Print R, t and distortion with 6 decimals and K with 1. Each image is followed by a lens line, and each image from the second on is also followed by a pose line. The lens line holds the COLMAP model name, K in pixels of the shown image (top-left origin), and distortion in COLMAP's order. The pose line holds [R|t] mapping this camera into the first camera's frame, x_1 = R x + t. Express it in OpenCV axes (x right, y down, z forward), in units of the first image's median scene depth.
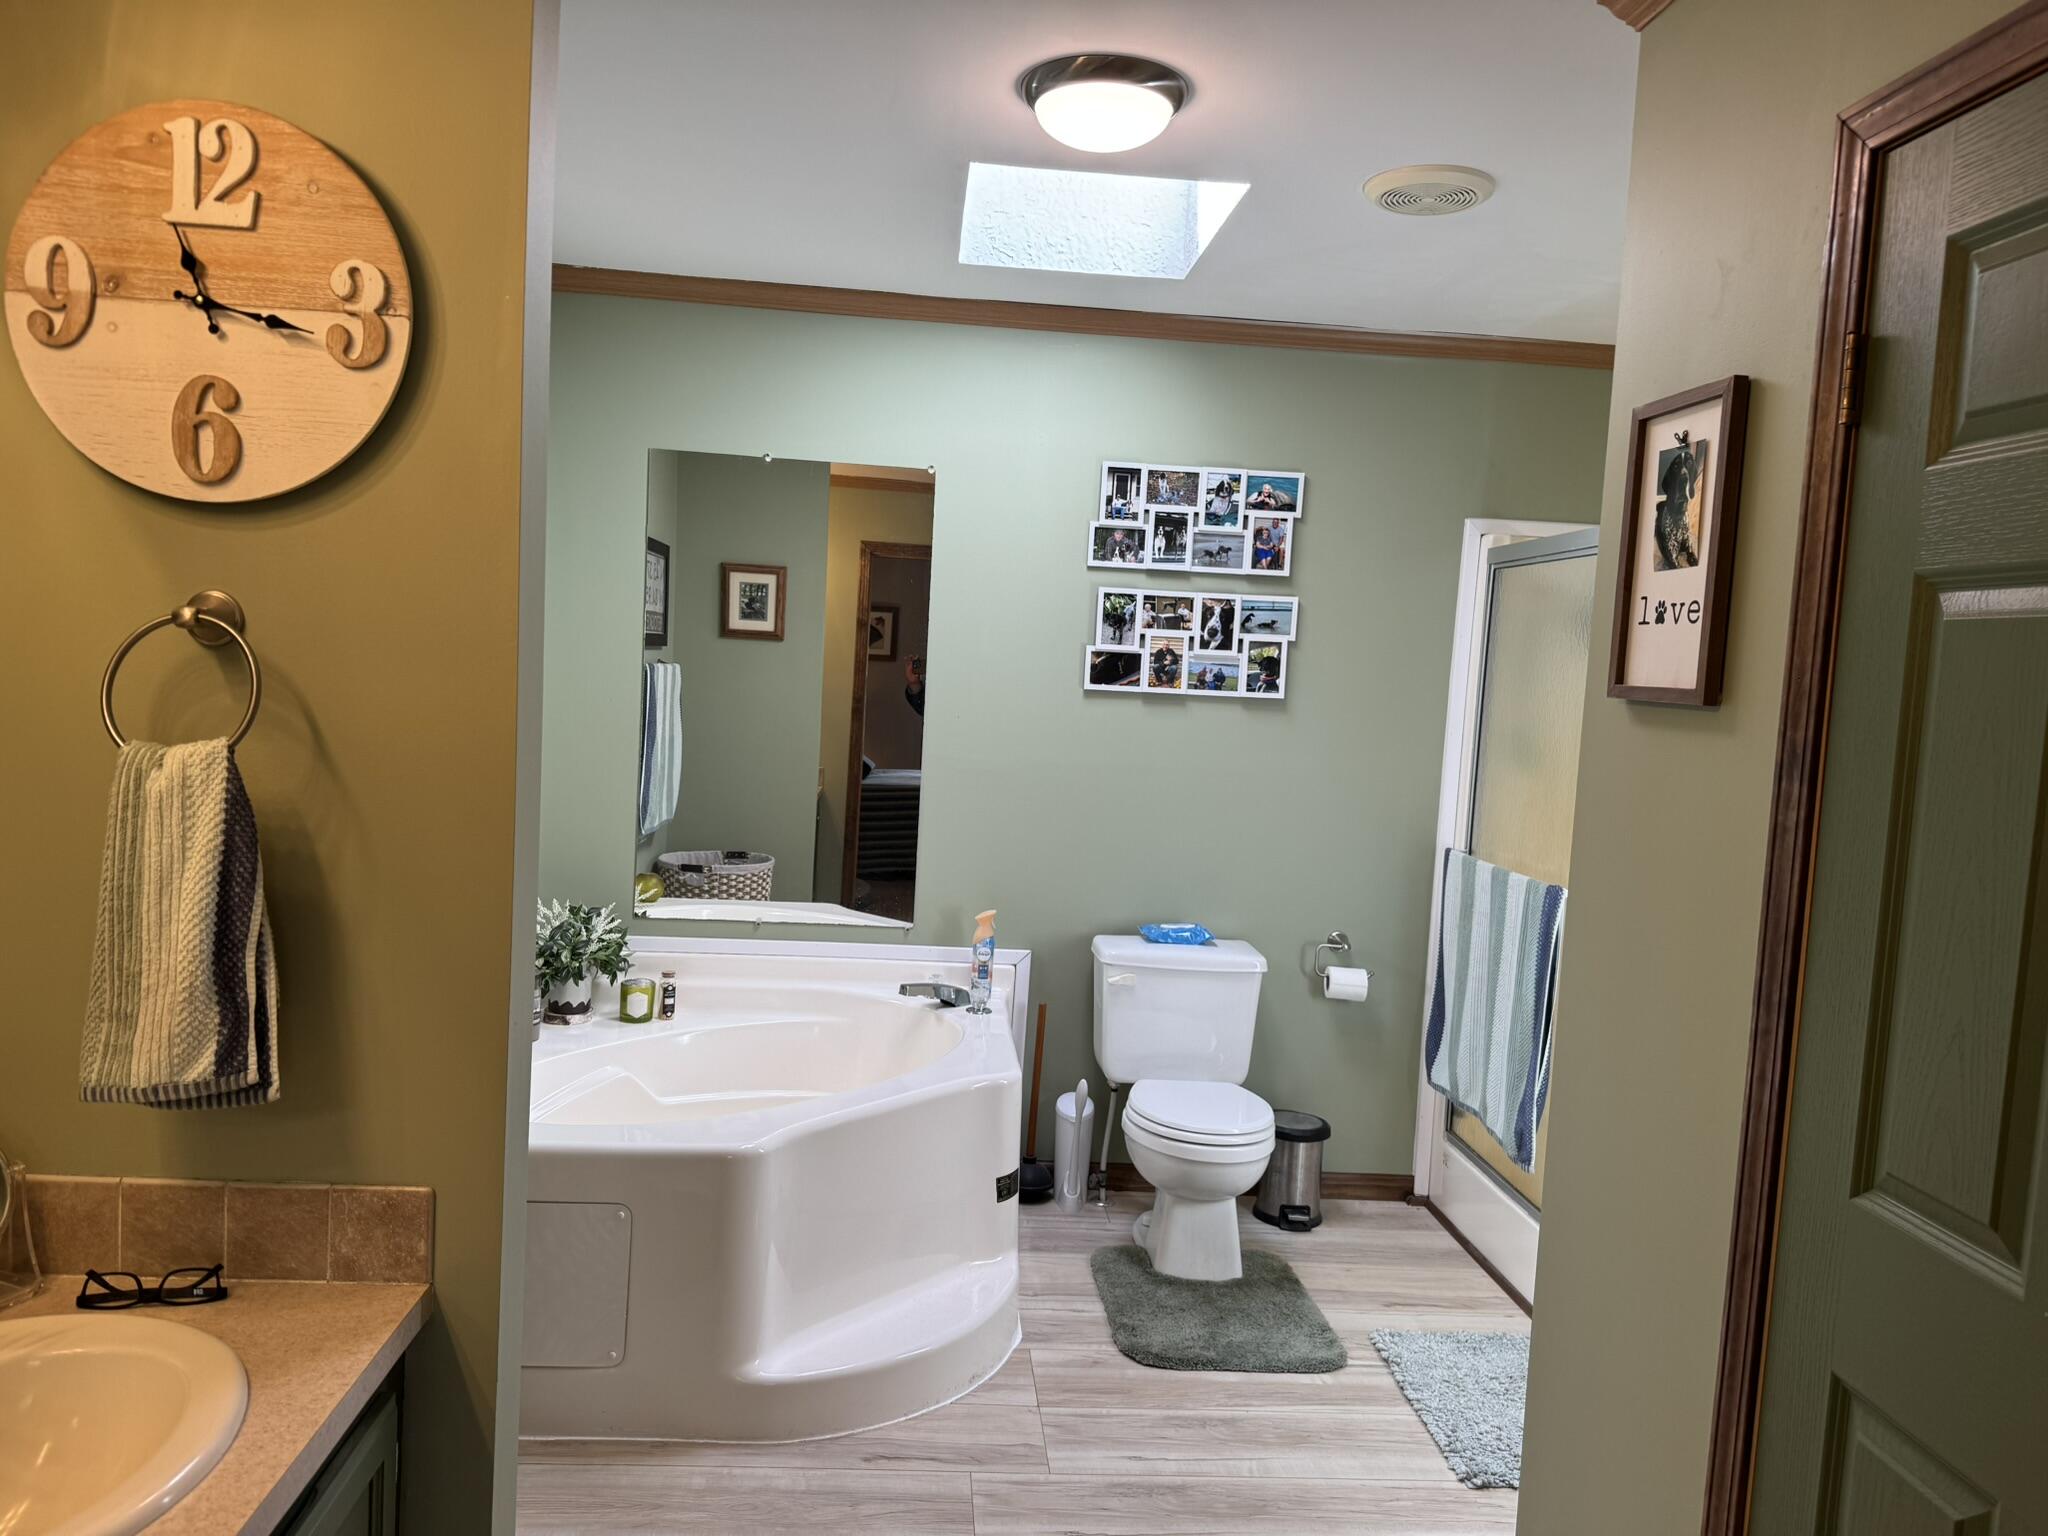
lens RADIAL K [[1438.9, 0, 1014.0], [0, 1438.9, 772.8], [0, 0, 1]] dist [0.080063, -0.118964]
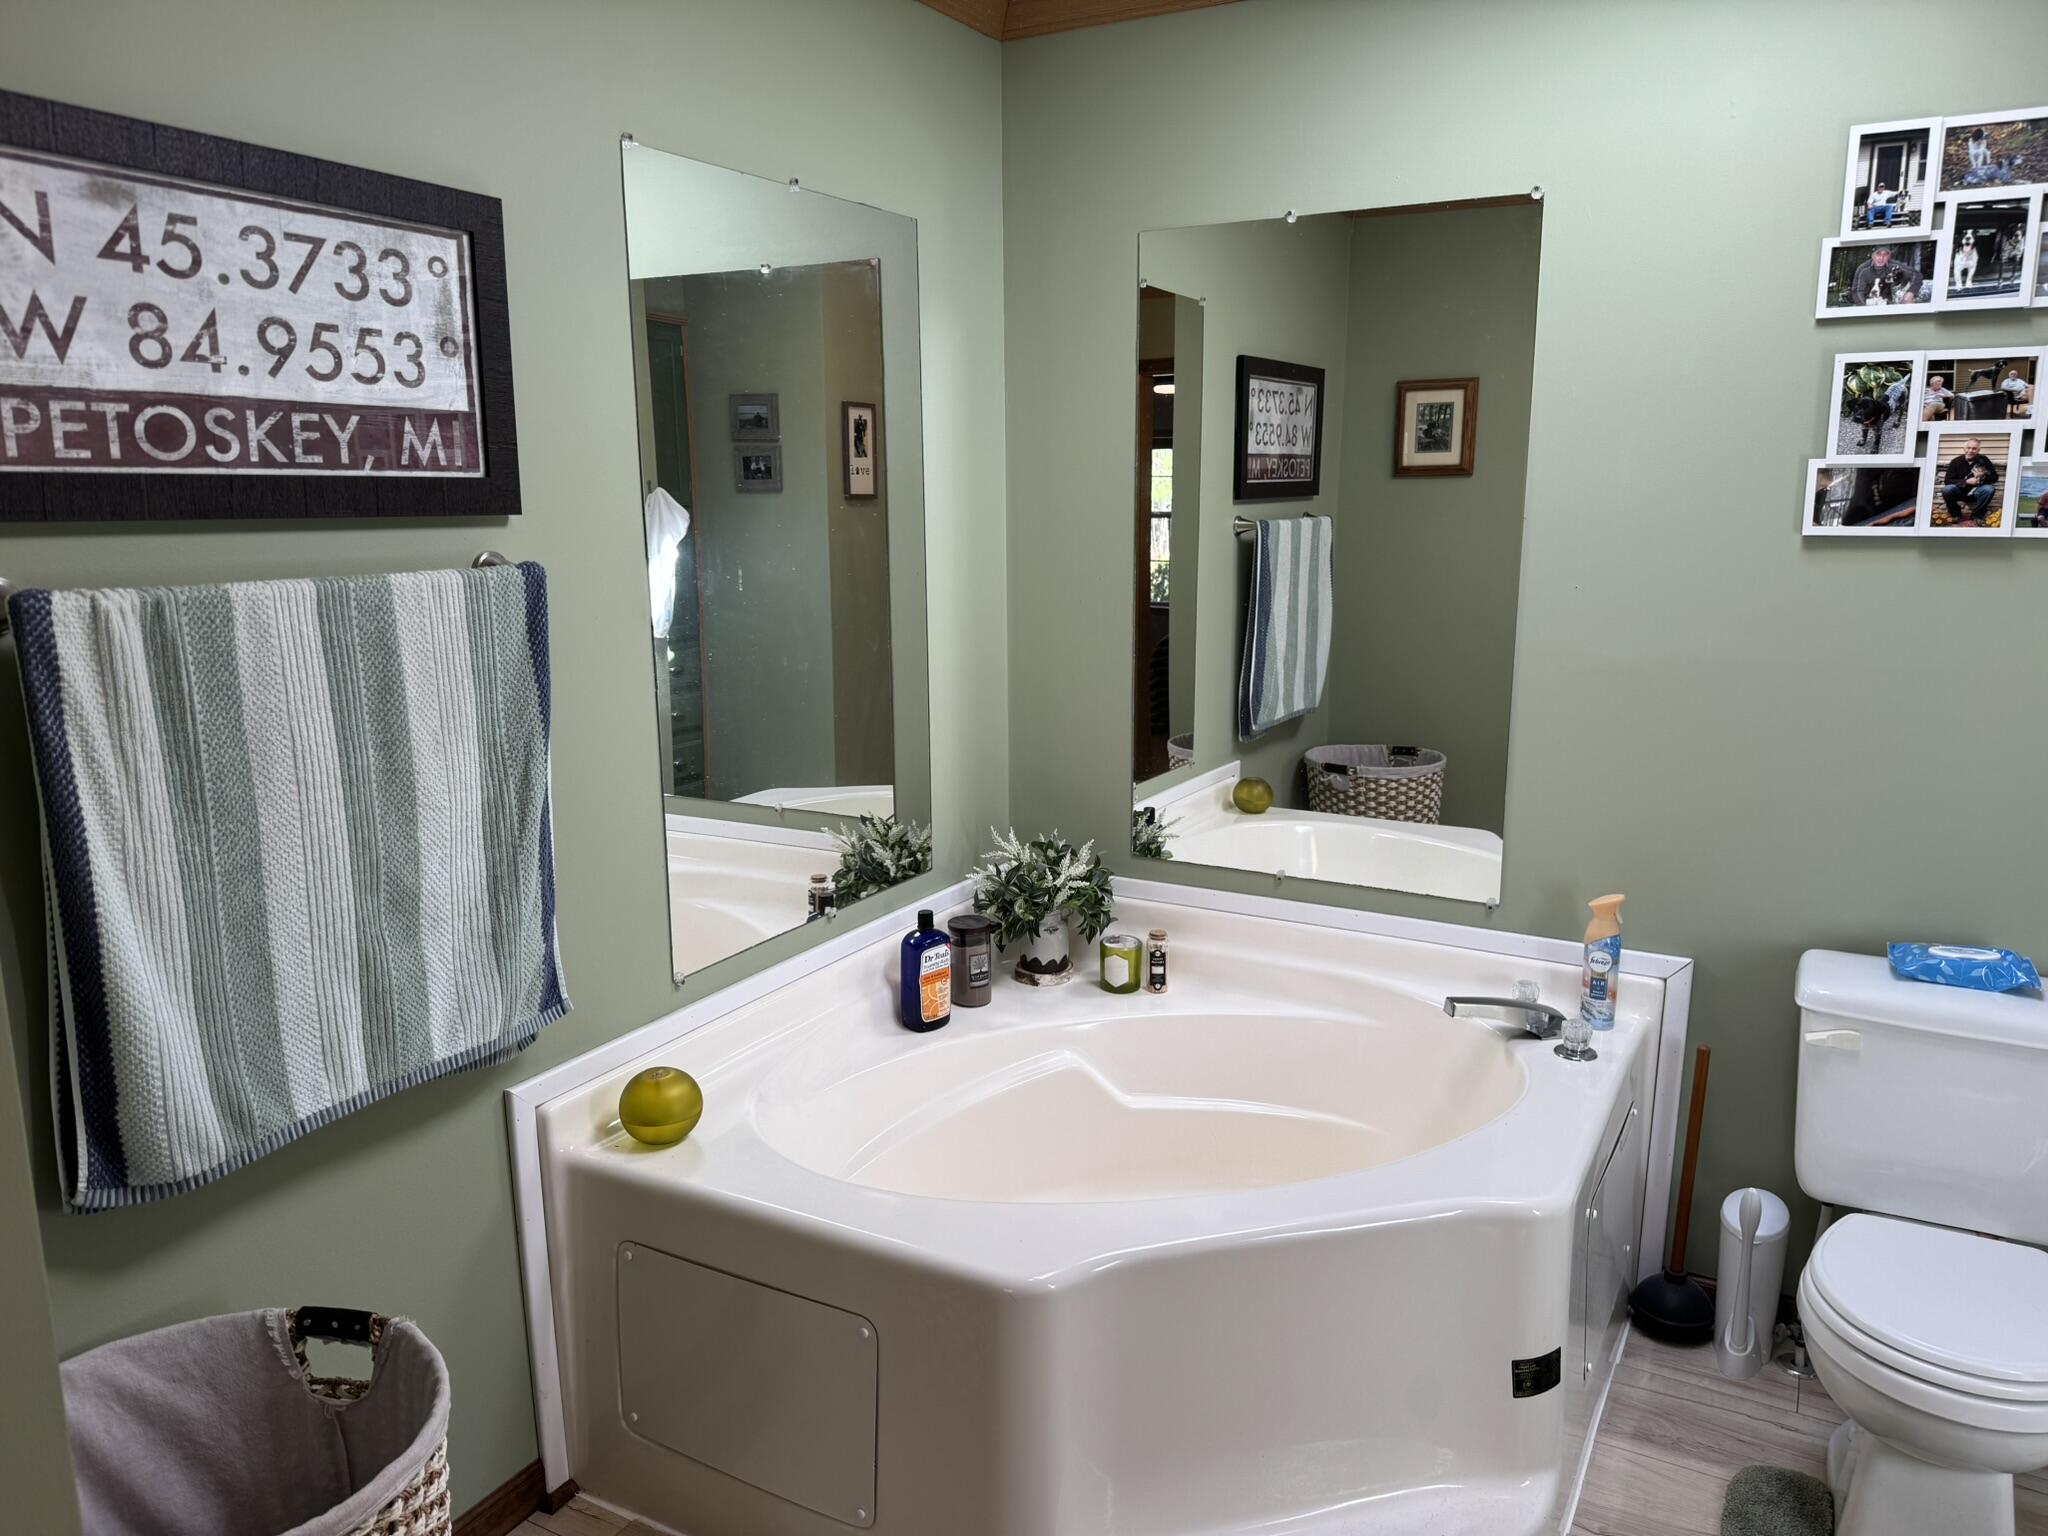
lens RADIAL K [[1453.9, 0, 998.0], [0, 1453.9, 768.1], [0, 0, 1]] dist [0.046719, -0.059286]
pose [[0.826824, 0.047734, -0.560431, 0.118110], [0.010453, 0.994916, 0.100162, -0.027197], [0.562363, -0.088674, 0.822122, 0.318203]]
